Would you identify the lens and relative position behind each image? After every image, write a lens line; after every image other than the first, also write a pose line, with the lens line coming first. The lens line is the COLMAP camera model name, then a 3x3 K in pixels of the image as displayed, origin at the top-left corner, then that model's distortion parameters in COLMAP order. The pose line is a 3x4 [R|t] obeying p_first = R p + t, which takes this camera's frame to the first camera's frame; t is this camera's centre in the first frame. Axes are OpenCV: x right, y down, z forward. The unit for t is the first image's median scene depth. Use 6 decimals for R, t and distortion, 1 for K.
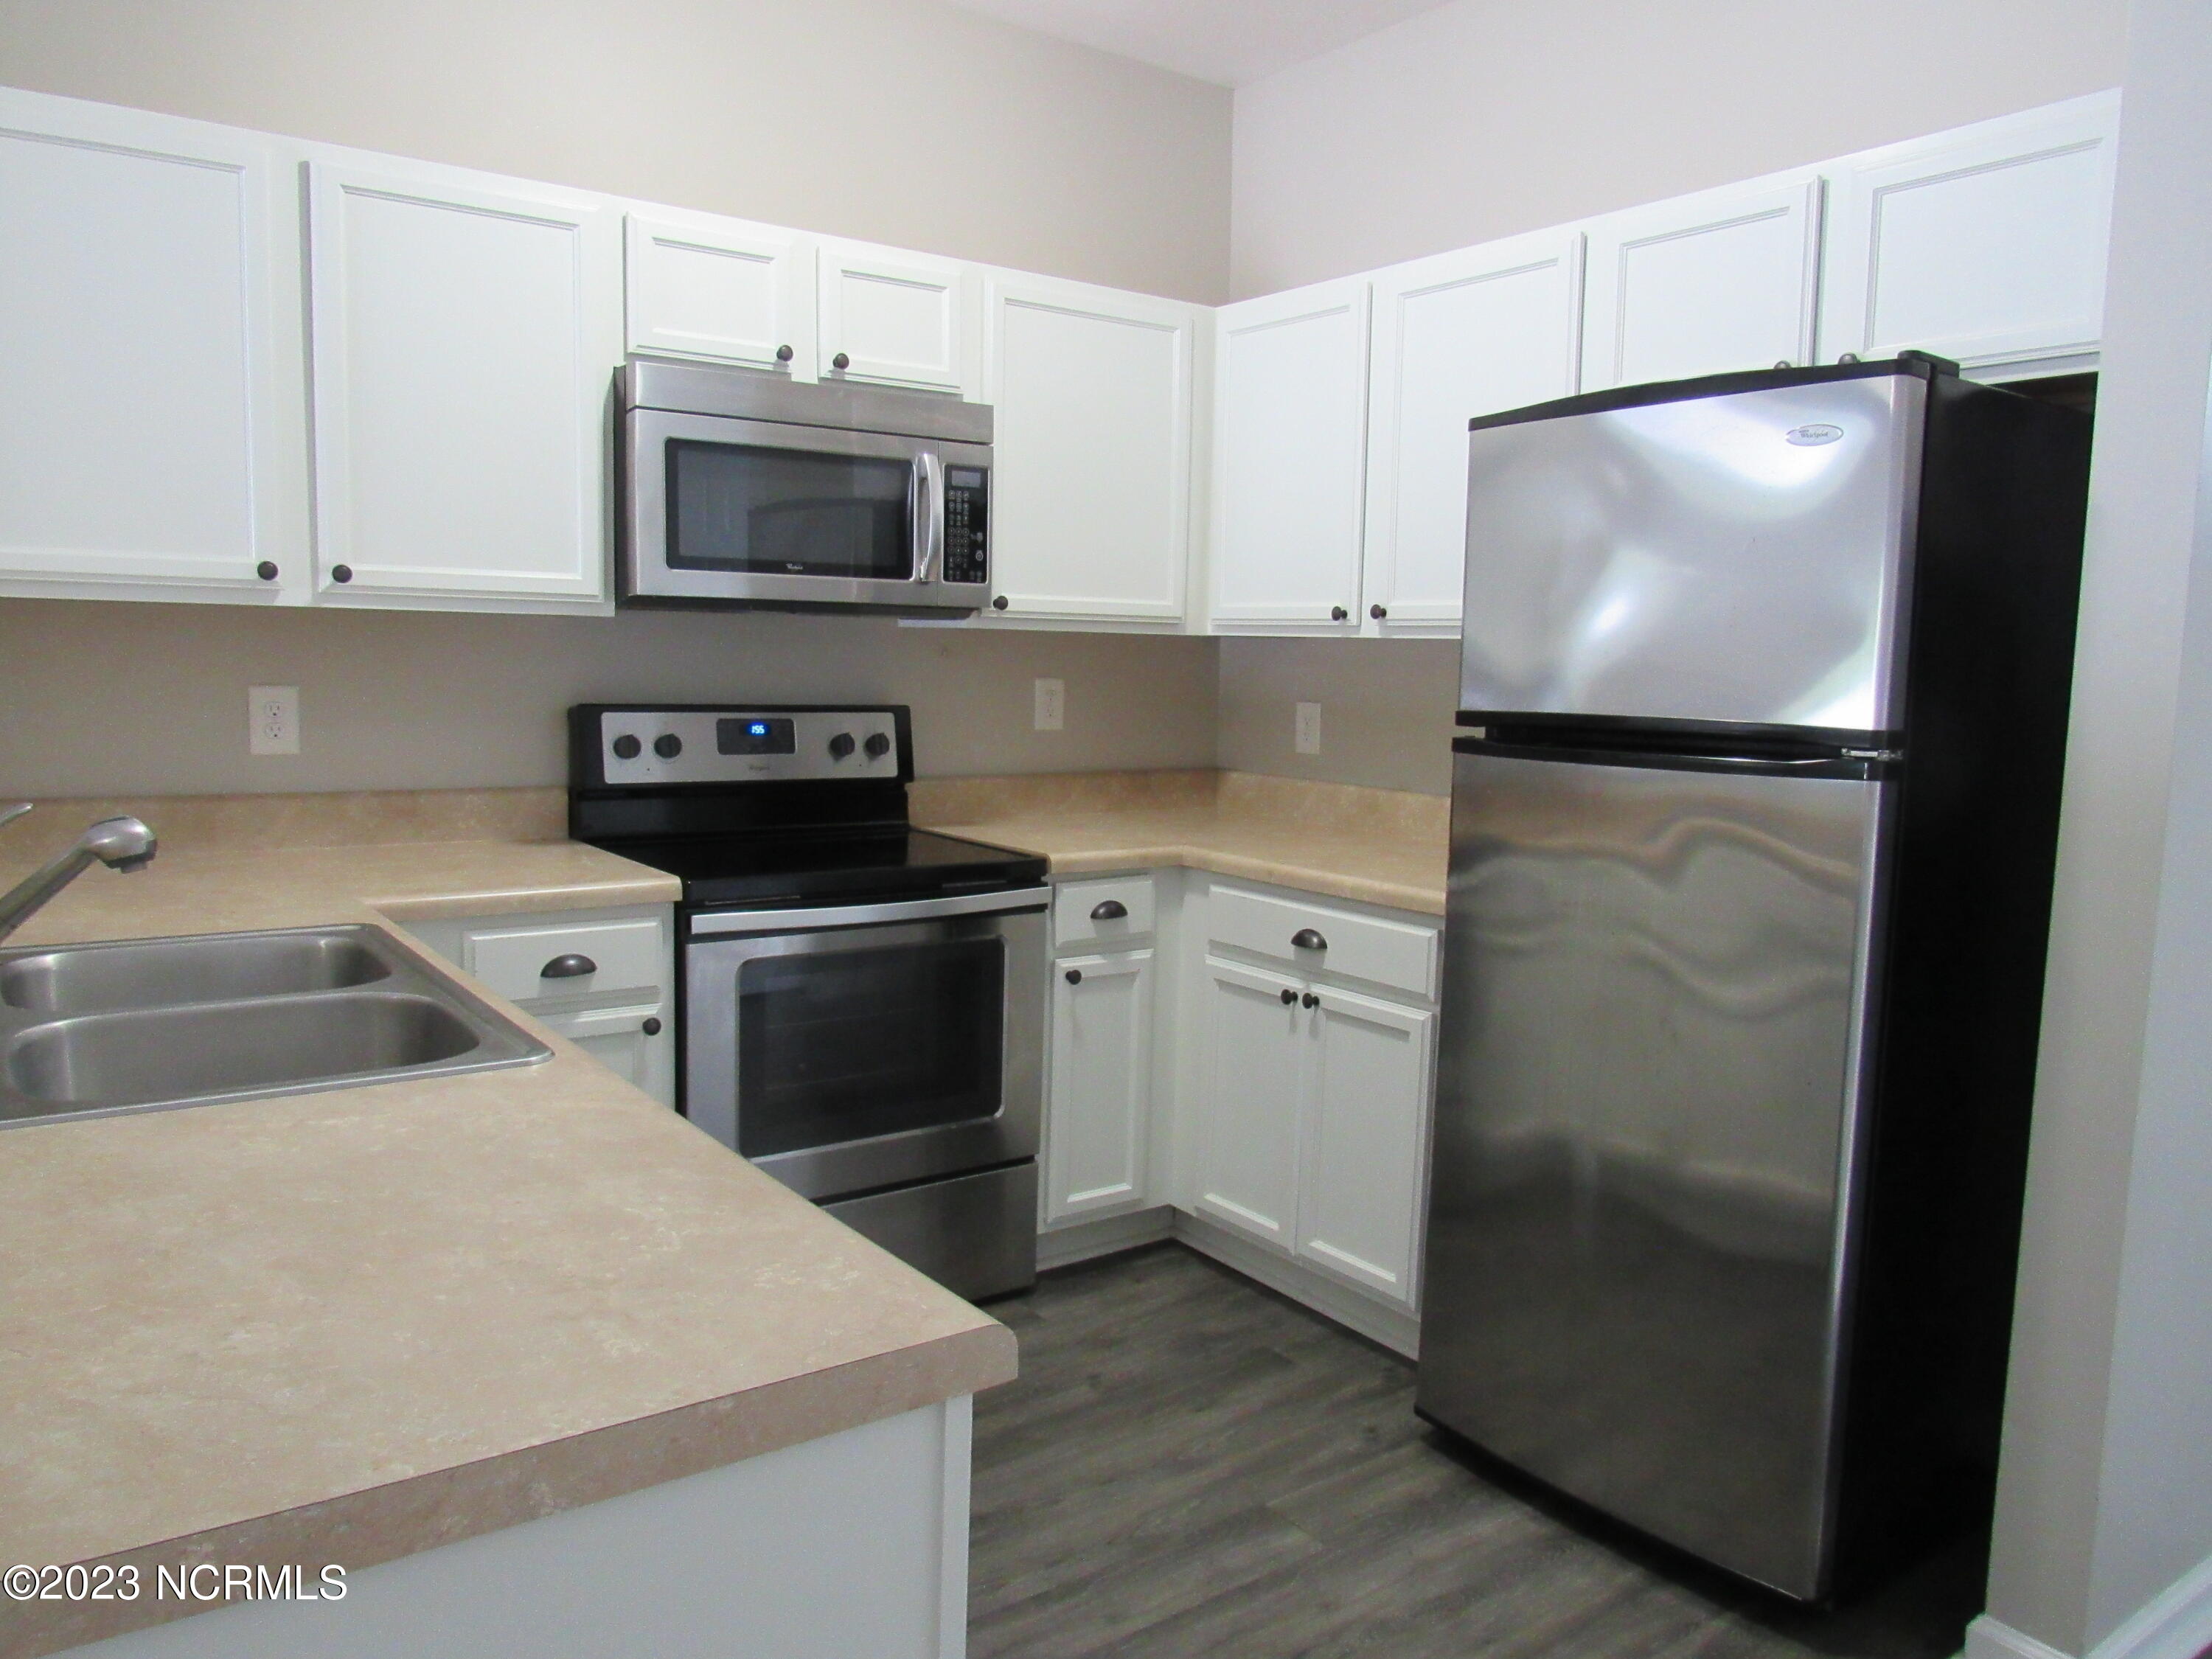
lens RADIAL K [[1565.8, 0, 1106.4], [0, 1565.8, 833.4], [0, 0, 1]] dist [-0.034998, 0.012485]
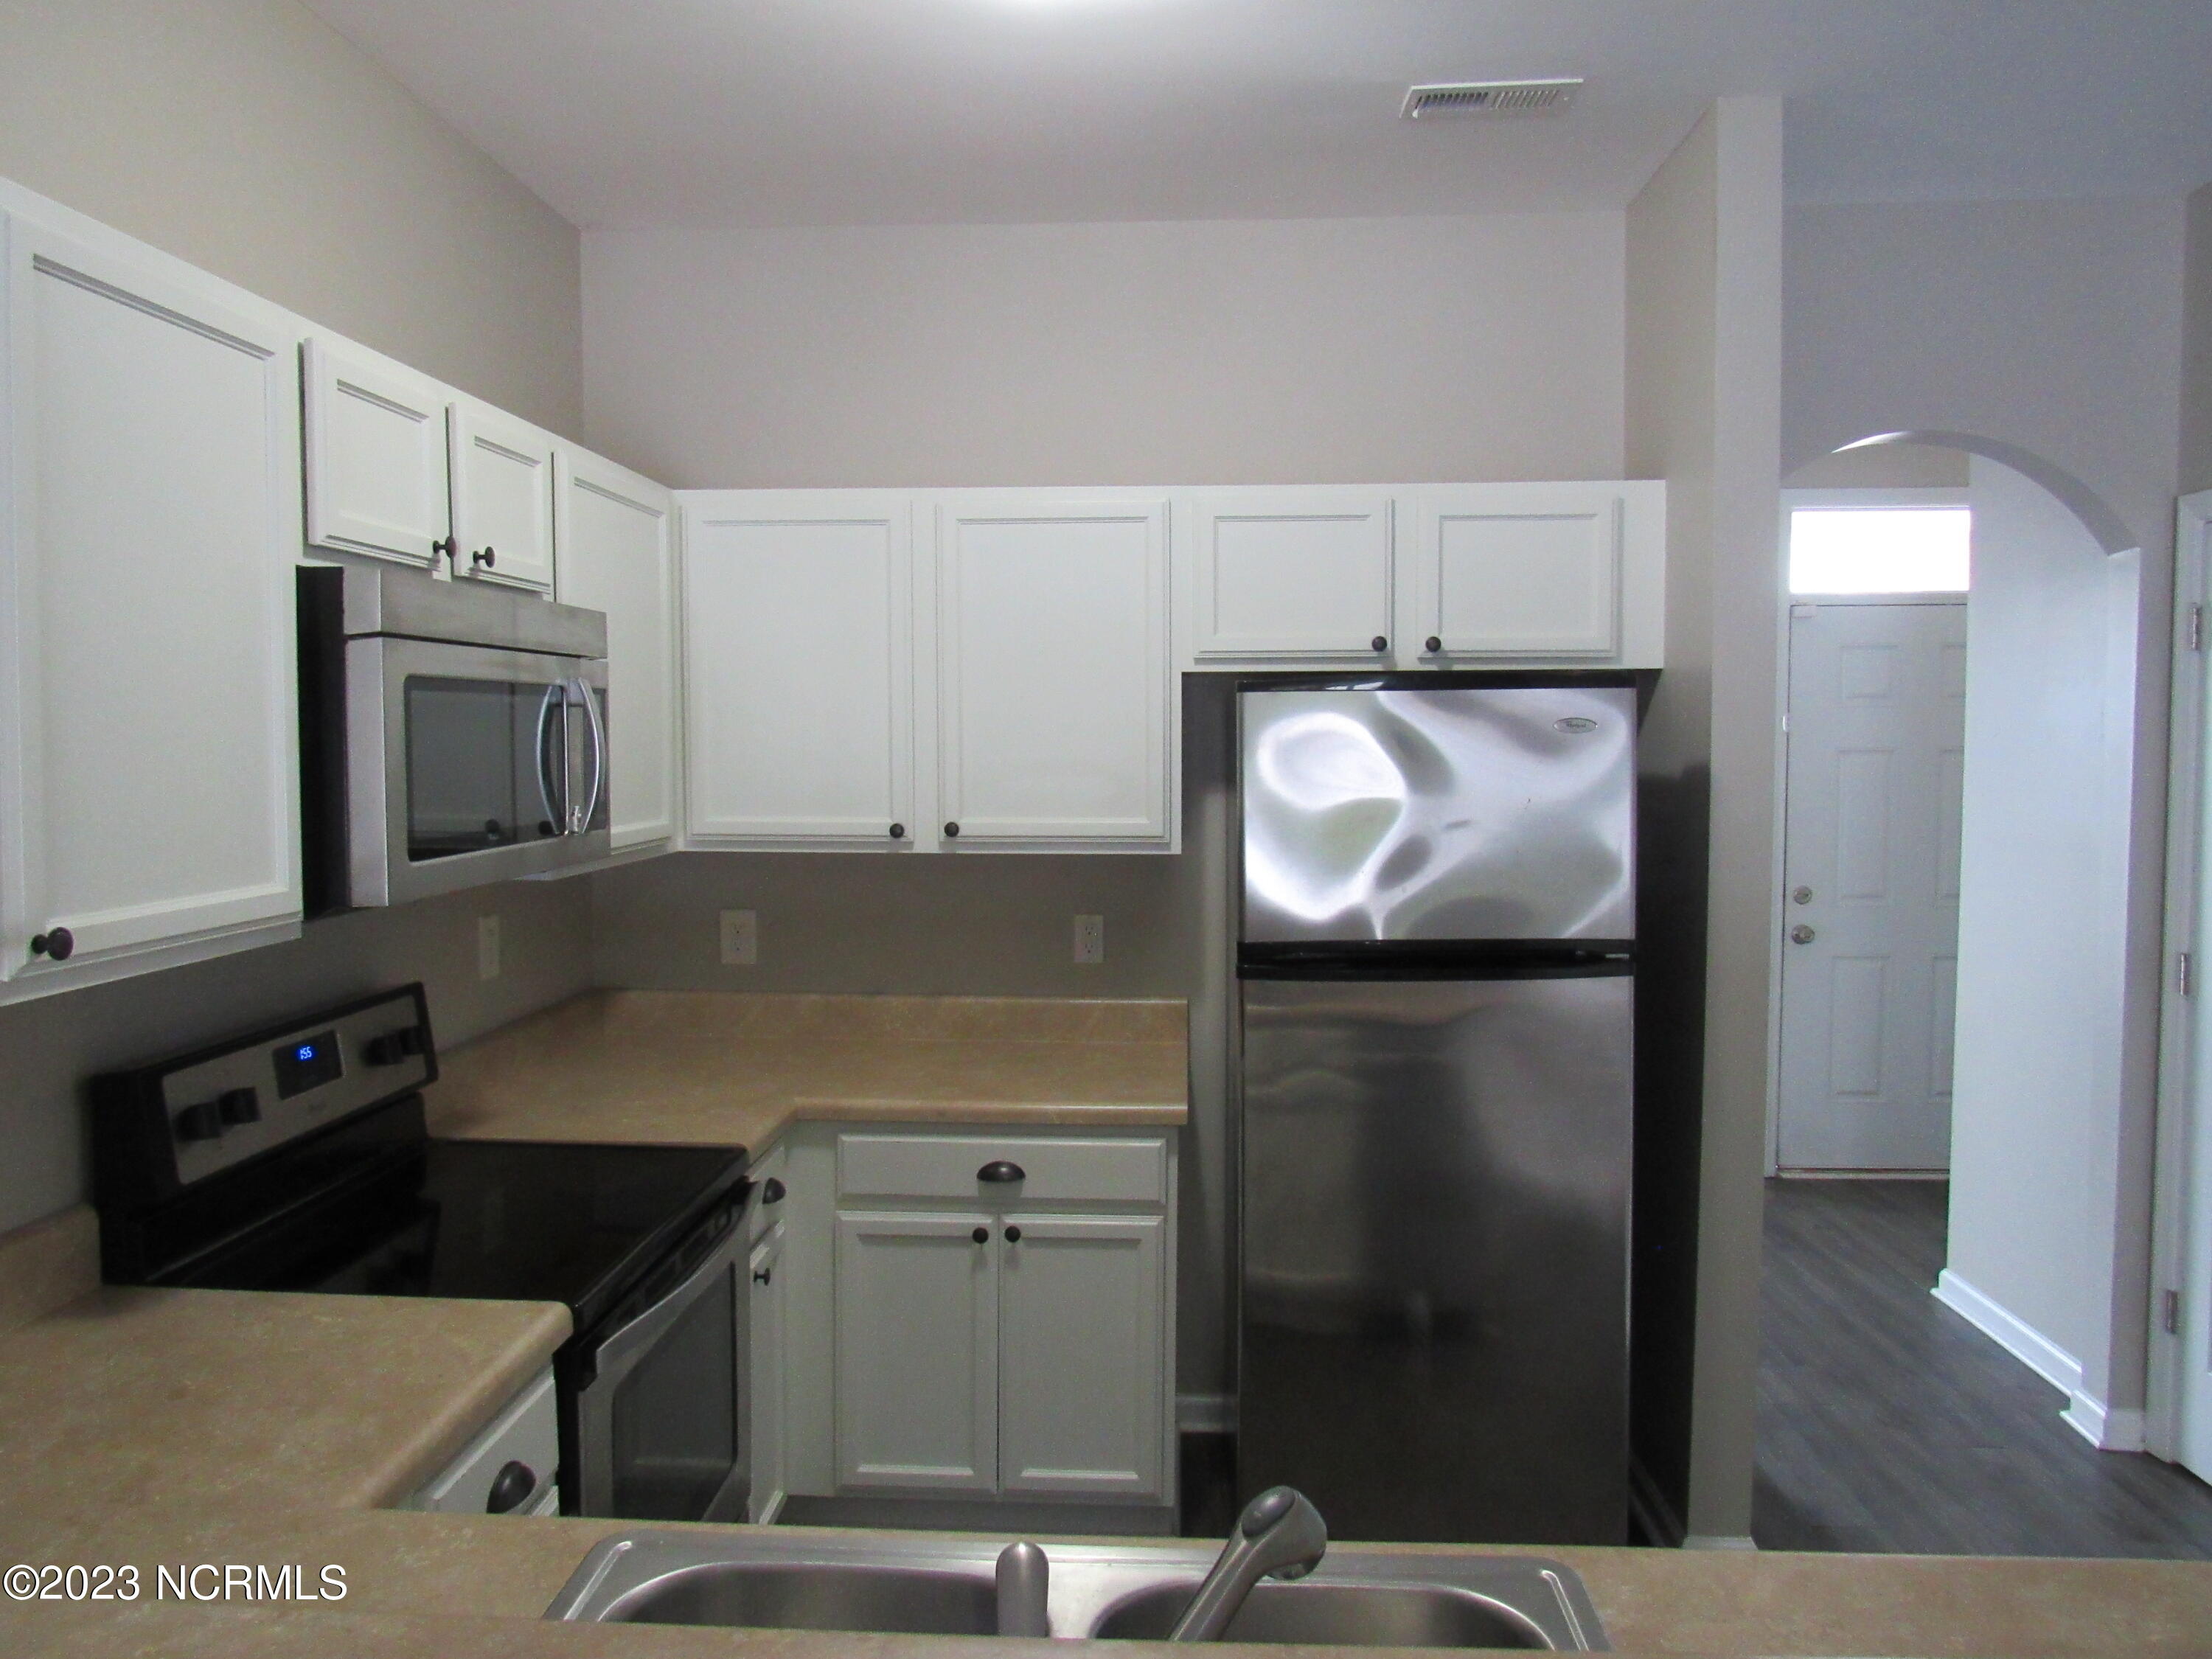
lens RADIAL K [[1565.8, 0, 1092.7], [0, 1565.8, 834.4], [0, 0, 1]] dist [-0.034998, 0.012485]
pose [[0.636838, -0.071878, 0.767640, -0.569080], [0.103744, 0.994579, 0.007061, -0.143539], [-0.763986, 0.075142, 0.640843, 0.302016]]
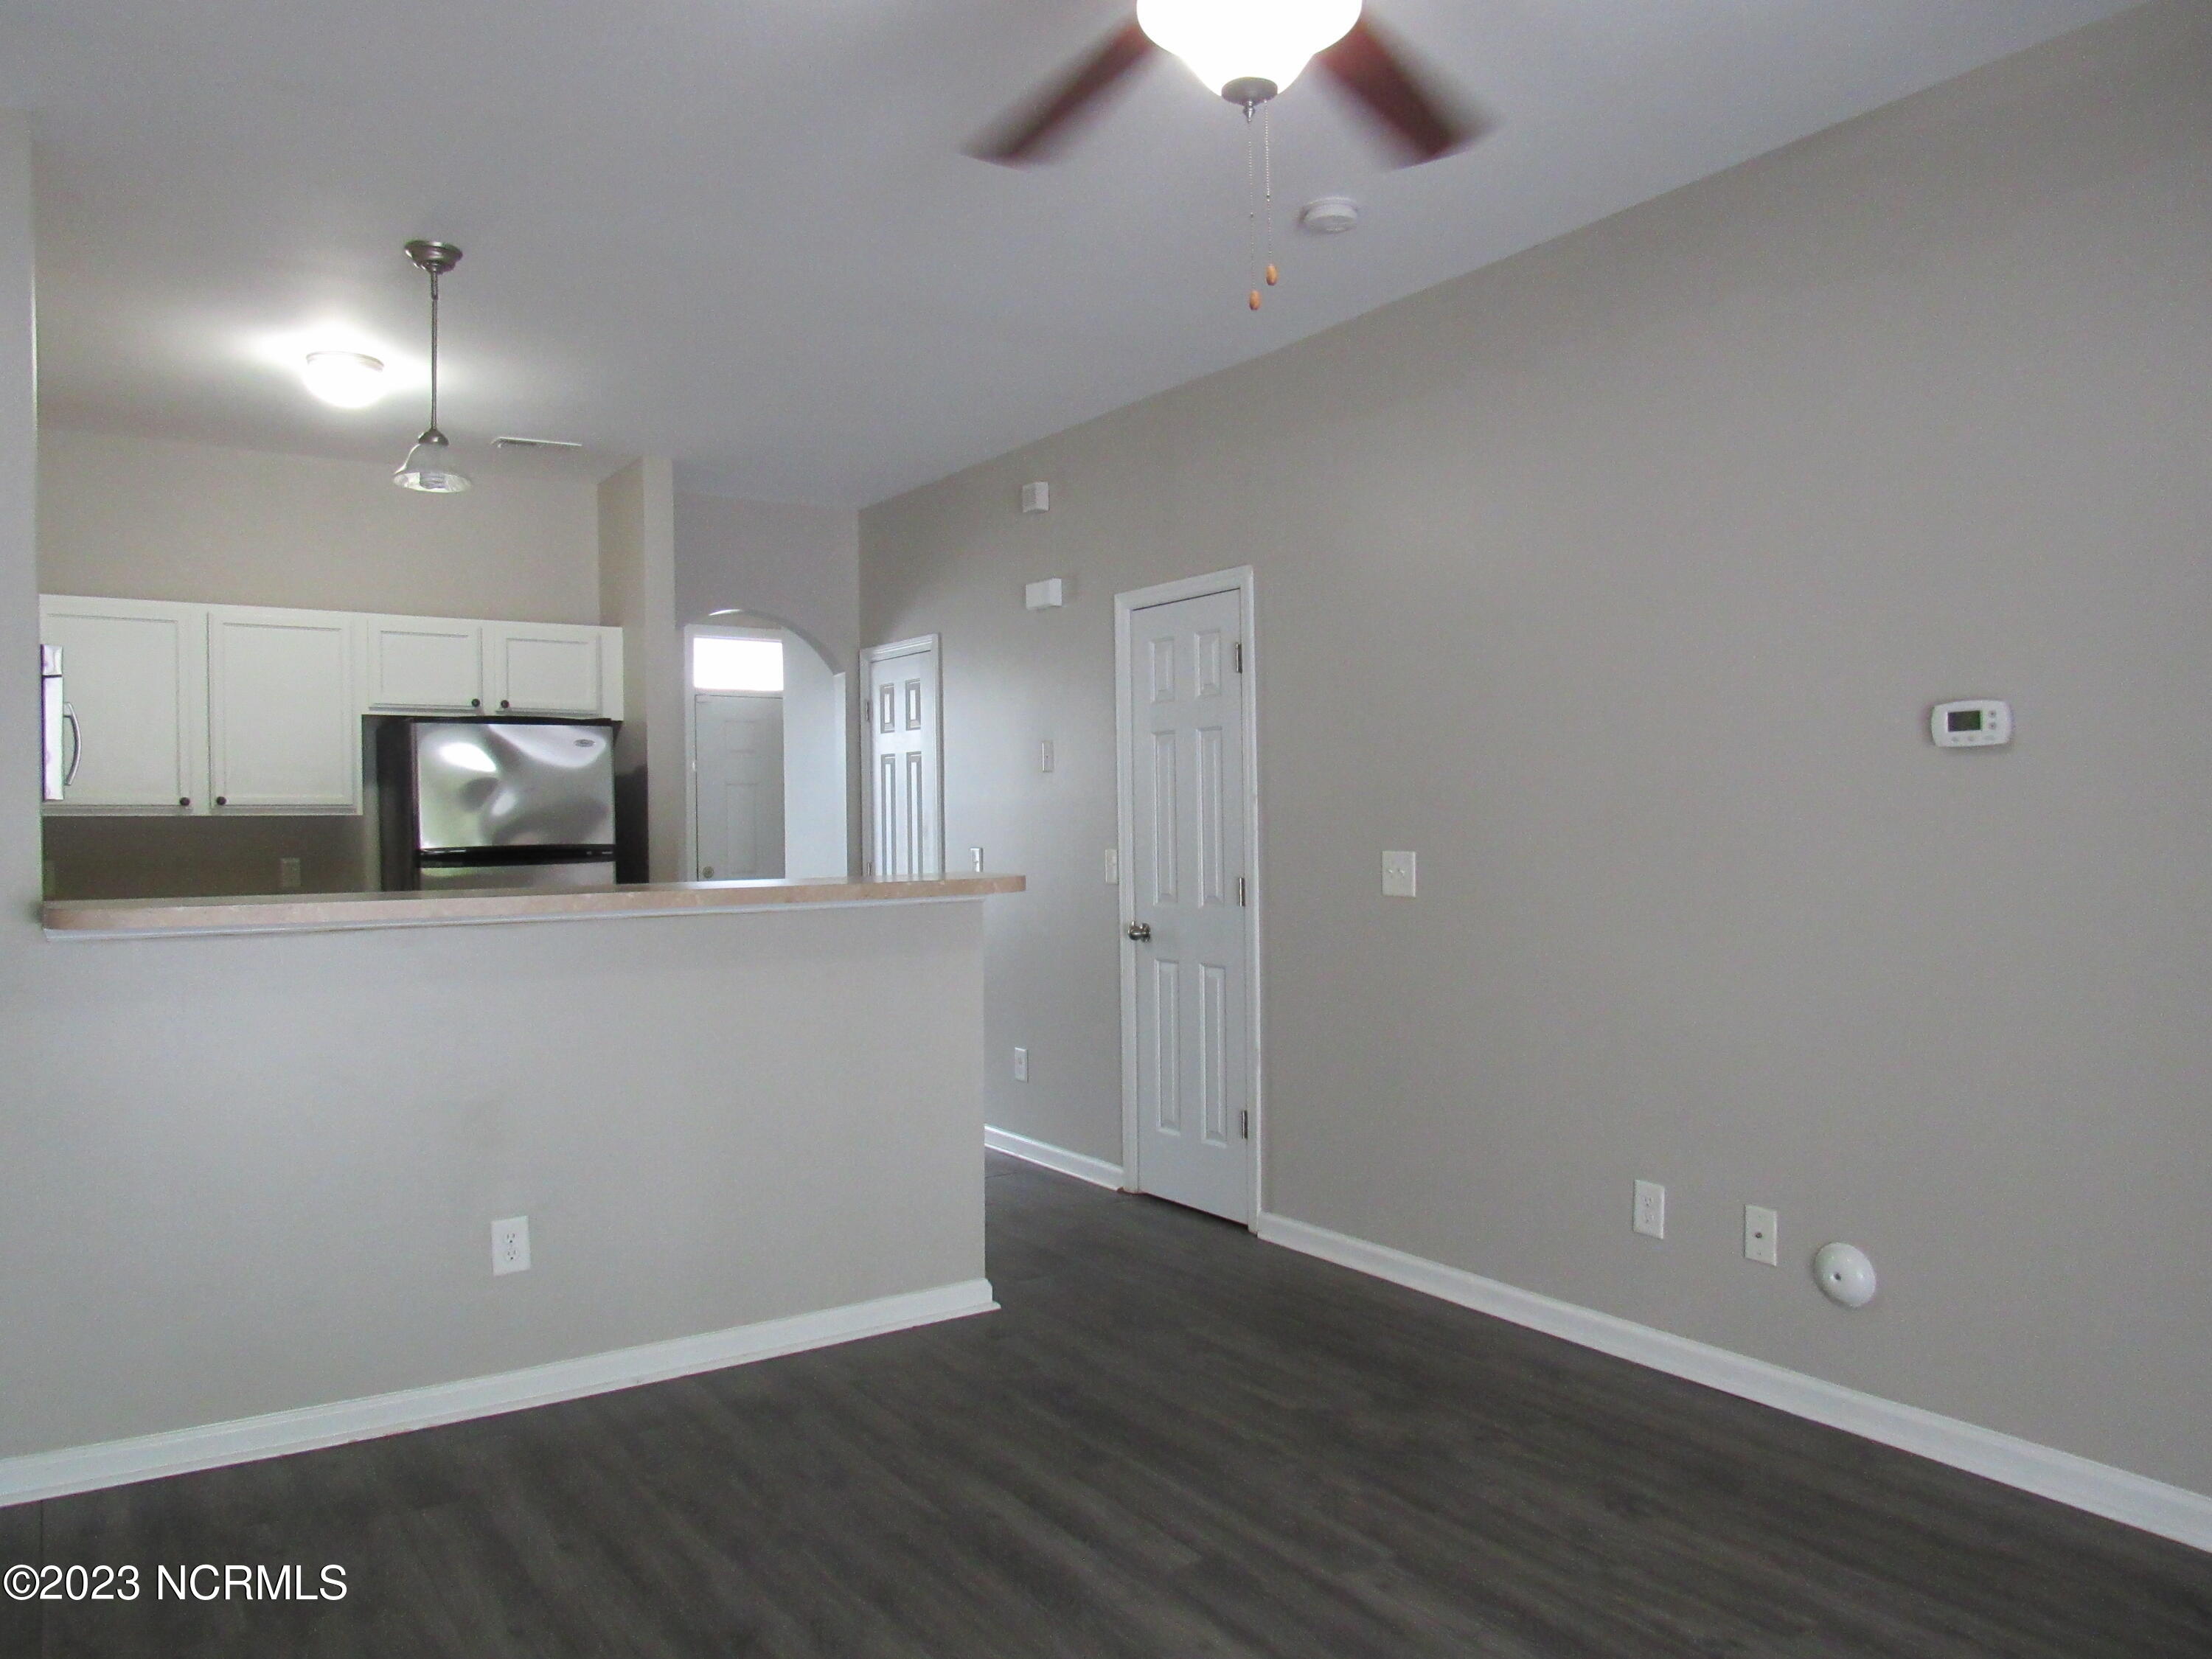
lens RADIAL K [[1565.8, 0, 1099.8], [0, 1565.8, 819.9], [0, 0, 1]] dist [-0.034998, 0.012485]
pose [[0.036772, -0.023569, 0.999046, -1.577765], [0.121275, 0.992438, 0.018950, -0.037896], [-0.991938, 0.120463, 0.039352, -0.028071]]
